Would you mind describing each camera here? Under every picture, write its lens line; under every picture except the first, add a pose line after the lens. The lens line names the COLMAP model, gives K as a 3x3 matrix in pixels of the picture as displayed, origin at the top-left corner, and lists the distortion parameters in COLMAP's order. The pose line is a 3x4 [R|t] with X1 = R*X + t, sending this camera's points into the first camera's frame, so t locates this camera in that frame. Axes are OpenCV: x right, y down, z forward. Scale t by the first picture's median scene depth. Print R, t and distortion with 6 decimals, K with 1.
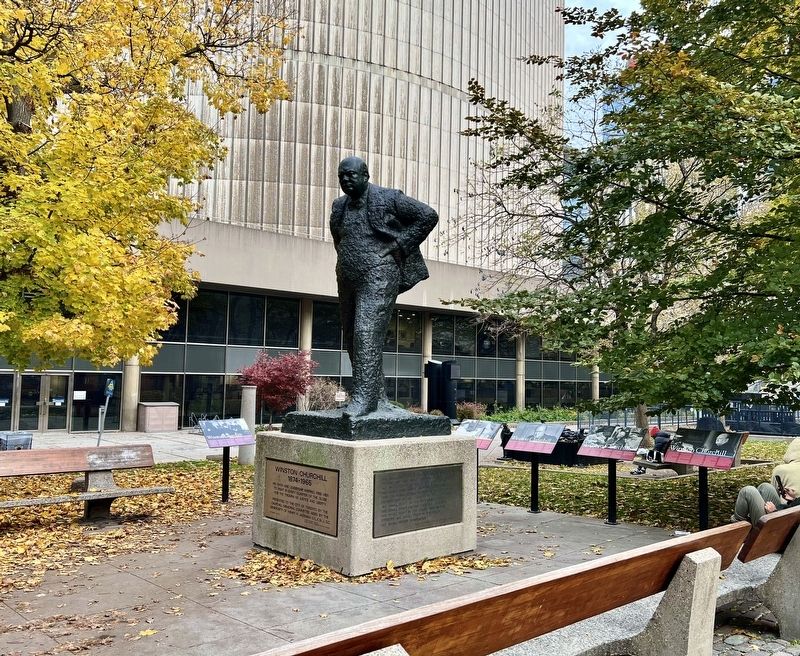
lens RADIAL K [[727.8, 0, 390.6], [0, 727.8, 327.6], [0, 0, 1]] dist [0.062932, 0.000000]
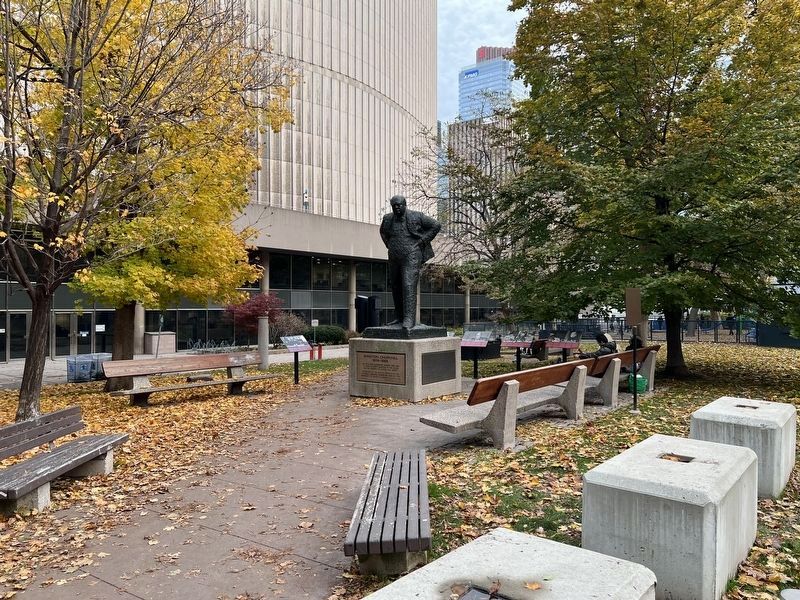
lens RADIAL K [[609.2, 0, 394.2], [0, 609.2, 300.9], [0, 0, 1]] dist [0.061655, -0.001868]
pose [[0.984181, -0.022600, 0.175716, -0.266284], [0.012585, 0.998243, 0.057902, -0.036310], [-0.176716, -0.054775, 0.982737, -0.455511]]
